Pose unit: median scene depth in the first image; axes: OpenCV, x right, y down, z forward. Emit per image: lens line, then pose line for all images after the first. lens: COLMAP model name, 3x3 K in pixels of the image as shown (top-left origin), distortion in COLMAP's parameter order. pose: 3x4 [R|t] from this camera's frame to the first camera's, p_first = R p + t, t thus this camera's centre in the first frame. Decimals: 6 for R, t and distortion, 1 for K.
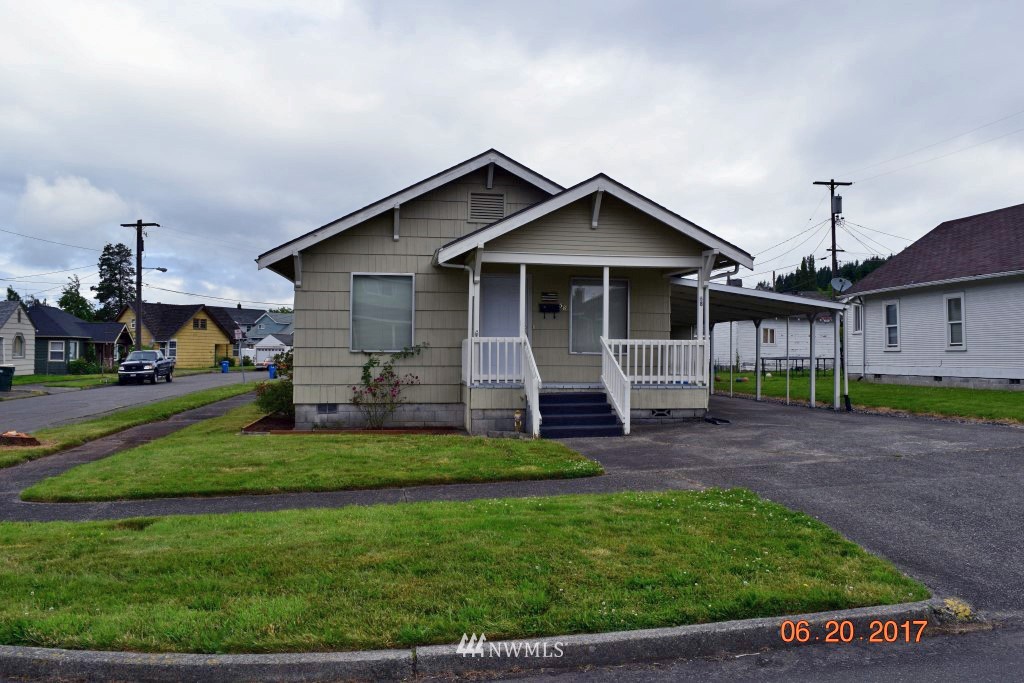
lens RADIAL K [[804.7, 0, 510.8], [0, 804.7, 336.4], [0, 0, 1]] dist [-0.095813, 0.020887]
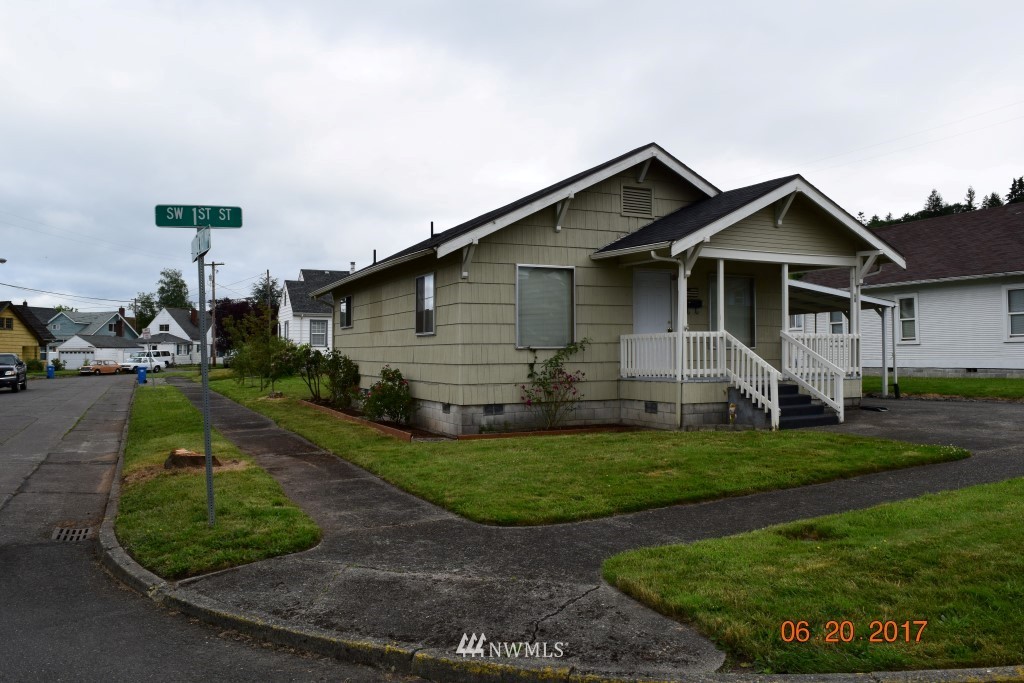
lens RADIAL K [[804.7, 0, 517.8], [0, 804.7, 343.0], [0, 0, 1]] dist [-0.095813, 0.020887]
pose [[0.961528, -0.007432, 0.274607, -0.456802], [0.005088, 0.999944, 0.009248, 0.004261], [-0.274661, -0.007495, 0.961512, 0.092253]]
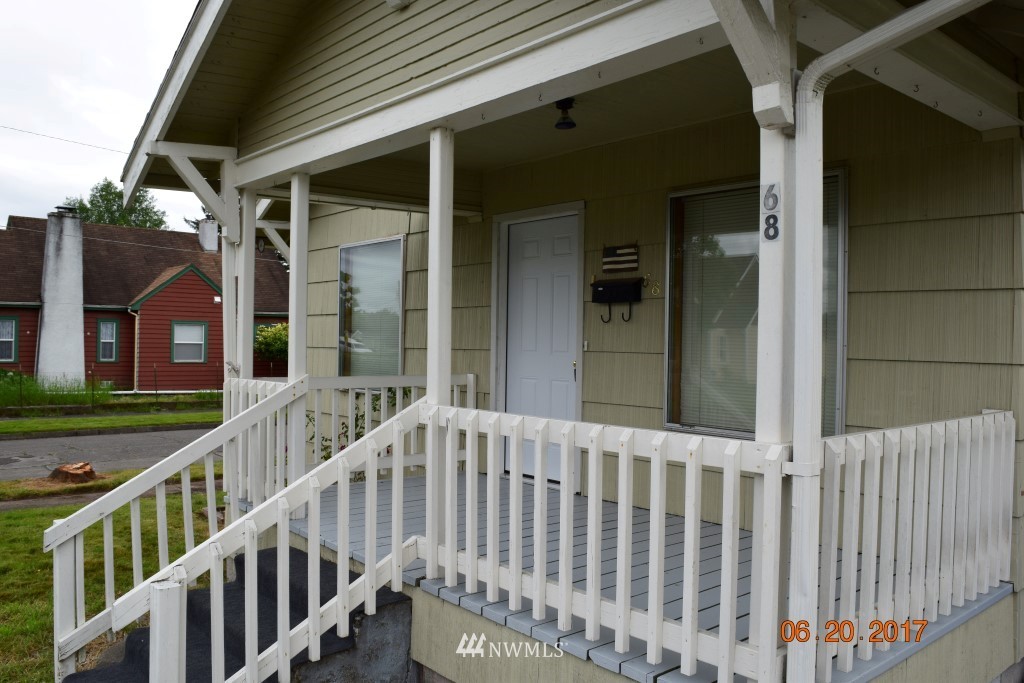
lens RADIAL K [[804.7, 0, 509.7], [0, 804.7, 341.3], [0, 0, 1]] dist [-0.095813, 0.020887]
pose [[0.545283, 0.001574, -0.838251, 0.324753], [0.009086, 0.999928, 0.007789, -0.017461], [0.838203, -0.011863, 0.545229, 0.798304]]
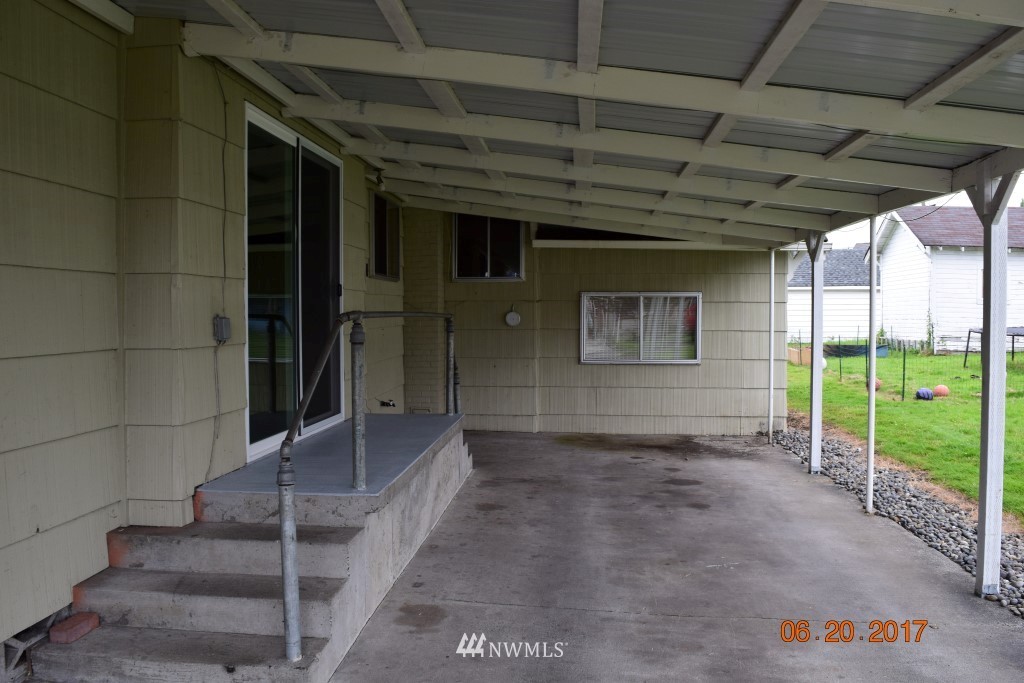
lens RADIAL K [[804.7, 0, 513.8], [0, 804.7, 332.1], [0, 0, 1]] dist [-0.095813, 0.020887]
pose [[0.973938, -0.004886, -0.226763, 0.348239], [0.015462, 0.998872, 0.044886, 0.007682], [0.226288, -0.047222, 0.972915, 1.132072]]
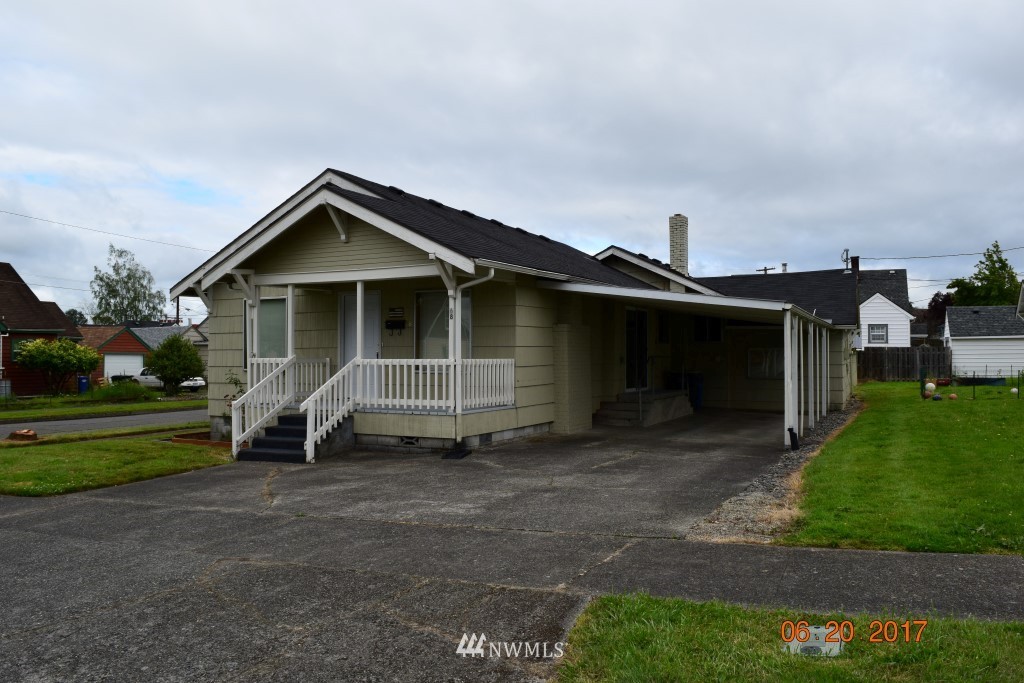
lens RADIAL K [[804.7, 0, 512.6], [0, 804.7, 342.1], [0, 0, 1]] dist [-0.095813, 0.020887]
pose [[0.830994, -0.018201, -0.555983, 0.717838], [0.019864, 0.999798, -0.003041, -0.009033], [0.555926, -0.008517, 0.831188, 0.294326]]
